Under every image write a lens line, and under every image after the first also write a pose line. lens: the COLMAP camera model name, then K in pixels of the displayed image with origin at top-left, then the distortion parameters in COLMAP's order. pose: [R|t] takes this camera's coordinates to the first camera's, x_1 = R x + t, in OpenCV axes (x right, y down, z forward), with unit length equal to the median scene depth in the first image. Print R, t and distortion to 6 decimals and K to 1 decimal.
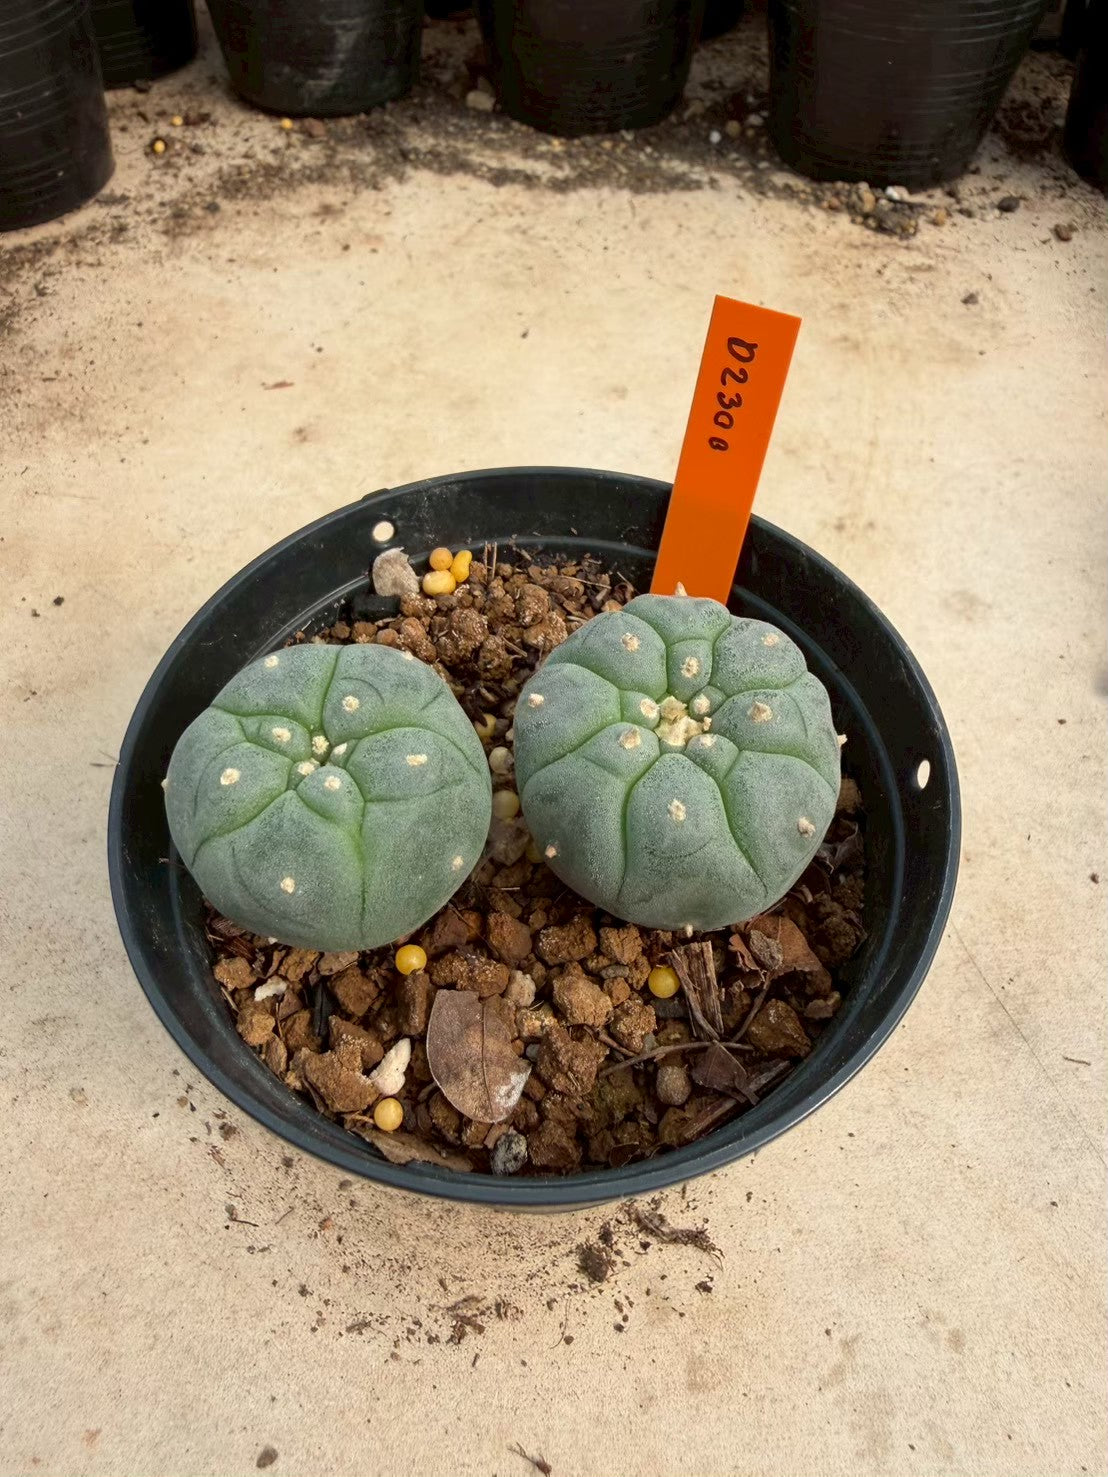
lens RADIAL K [[1151.3, 0, 550.8], [0, 1151.3, 583.6], [0, 0, 1]] dist [-0.004651, 0.010182]
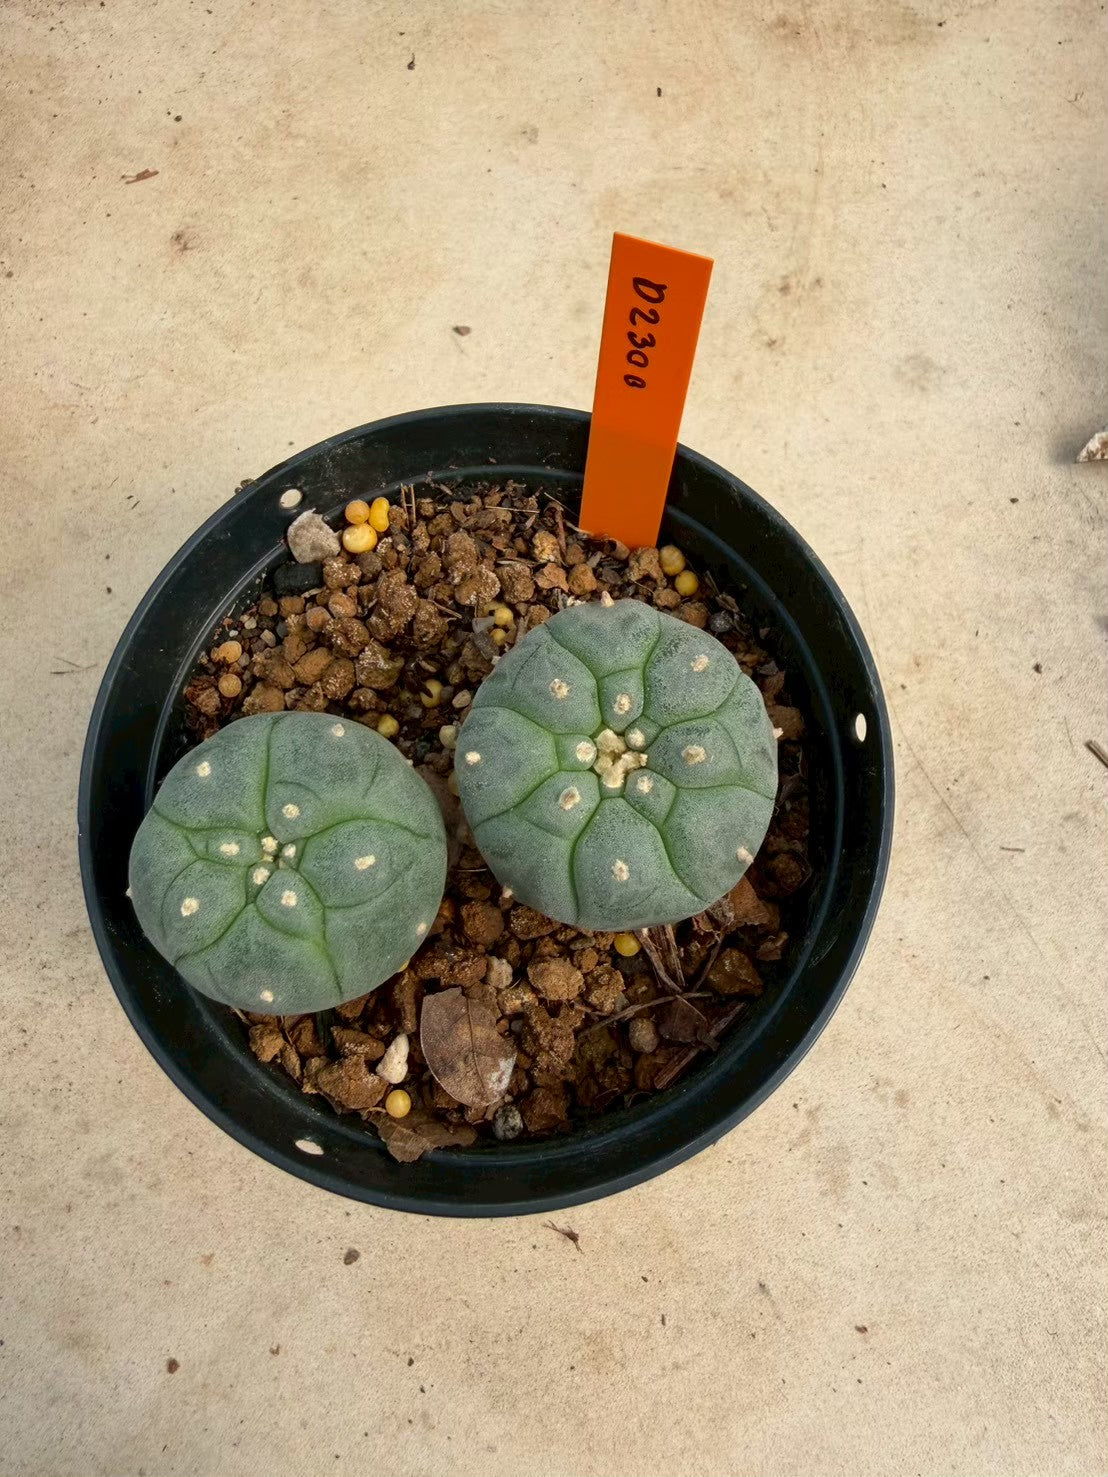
lens RADIAL K [[1174.8, 0, 552.8], [0, 1174.8, 602.9], [0, 0, 1]] dist [-0.021456, 0.032398]
pose [[0.991428, -0.130636, -0.002213, 0.060215], [0.121848, 0.918356, 0.376531, -0.316594], [-0.047156, -0.373573, 0.926401, 0.076872]]
